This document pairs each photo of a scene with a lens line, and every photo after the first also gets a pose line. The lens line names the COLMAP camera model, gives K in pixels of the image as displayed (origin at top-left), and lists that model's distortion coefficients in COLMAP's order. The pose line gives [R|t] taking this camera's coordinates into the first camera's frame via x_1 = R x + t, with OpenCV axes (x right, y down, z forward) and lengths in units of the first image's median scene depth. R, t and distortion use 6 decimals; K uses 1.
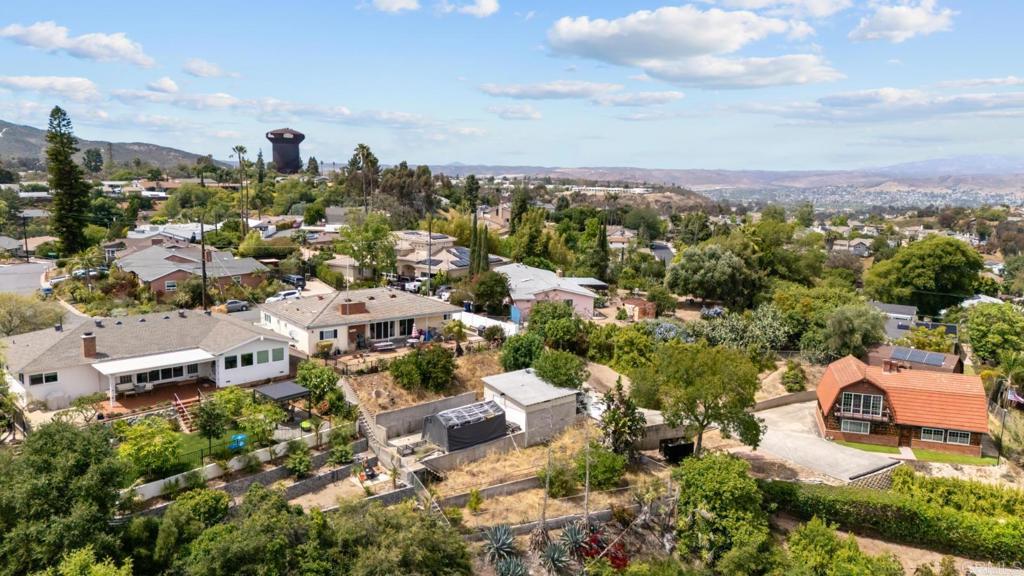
lens RADIAL K [[748.6, 0, 514.4], [0, 748.6, 283.9], [0, 0, 1]] dist [0.077070, -0.077597]
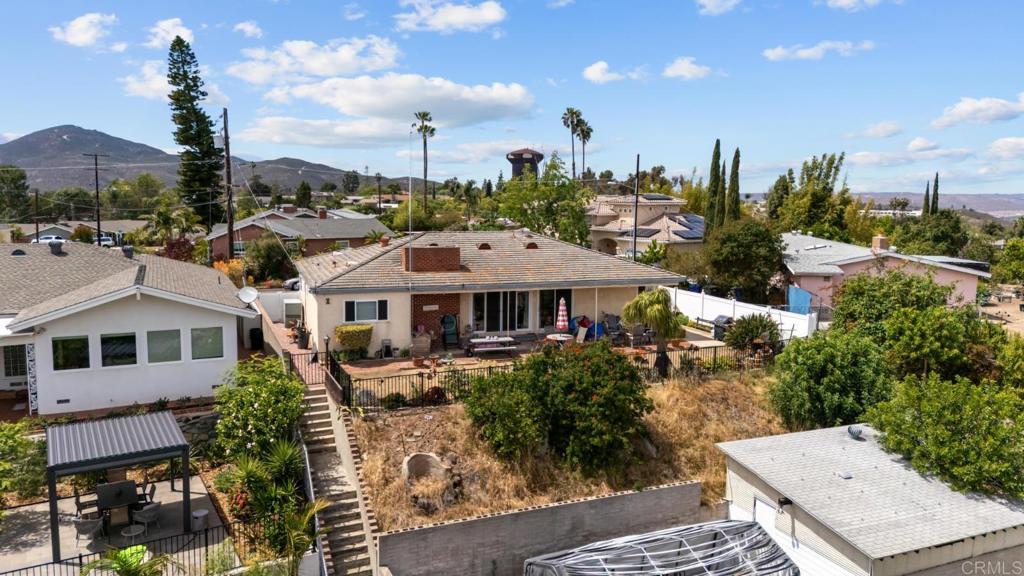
lens RADIAL K [[748.6, 0, 514.4], [0, 748.6, 283.9], [0, 0, 1]] dist [0.077070, -0.077597]
pose [[0.949470, 0.022728, -0.313035, -0.021922], [-0.035215, 0.998791, -0.034295, 0.055890], [0.311877, 0.043586, 0.949122, 0.530152]]
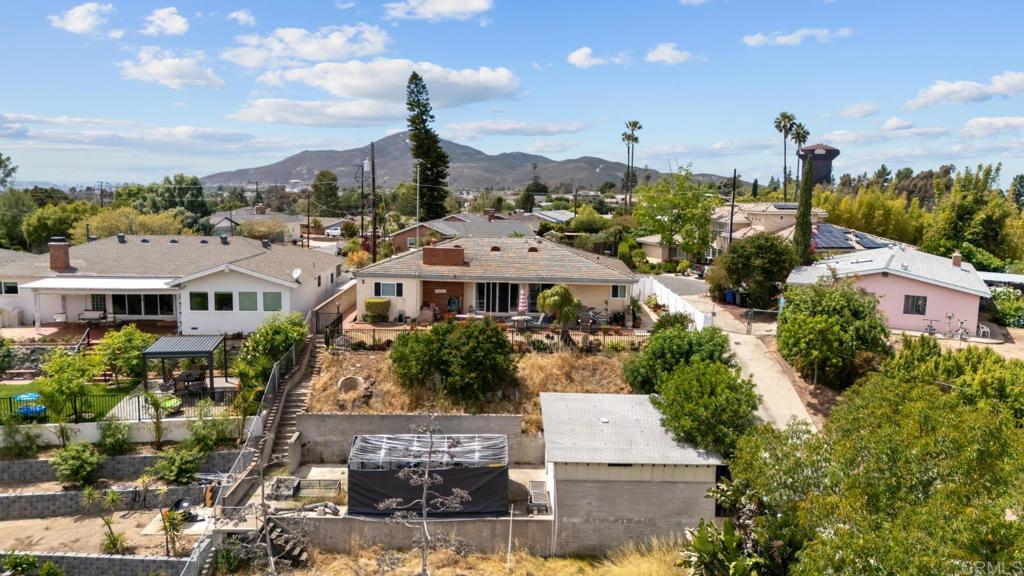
lens RADIAL K [[749.8, 0, 515.0], [0, 749.8, 289.2], [0, 0, 1]] dist [0.059495, -0.061571]
pose [[0.760030, 0.077230, -0.645282, 0.223274], [-0.098899, 0.995094, 0.002612, 0.047845], [0.642318, 0.061832, 0.763940, 0.503608]]
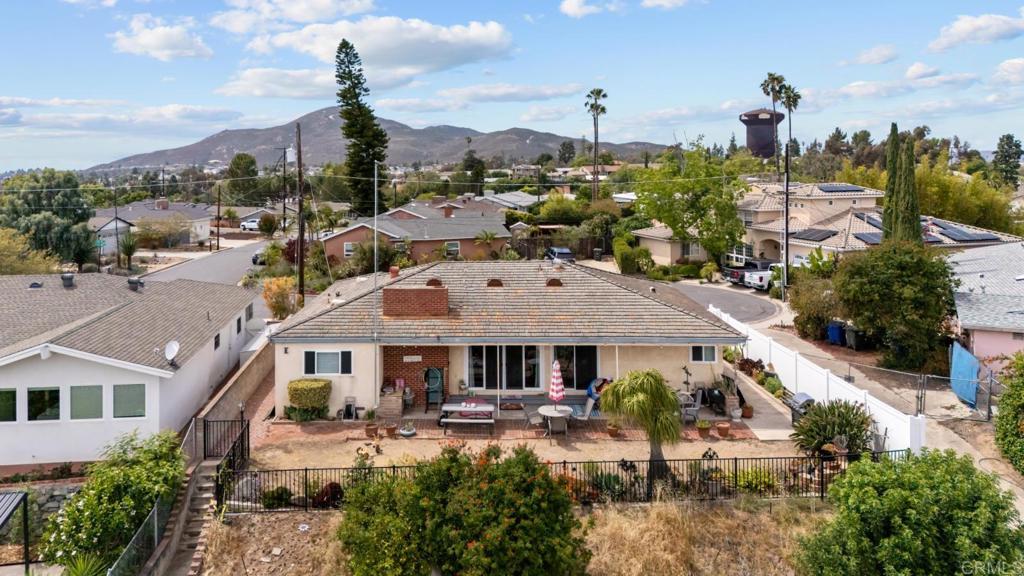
lens RADIAL K [[780.3, 0, 451.7], [0, 780.3, 181.2], [0, 0, 1]] dist [0.033945, -0.008409]
pose [[0.767485, -0.015302, -0.640884, 0.057867], [-0.068631, 0.992008, -0.105875, 0.010788], [0.637382, 0.125242, 0.760301, 0.630001]]
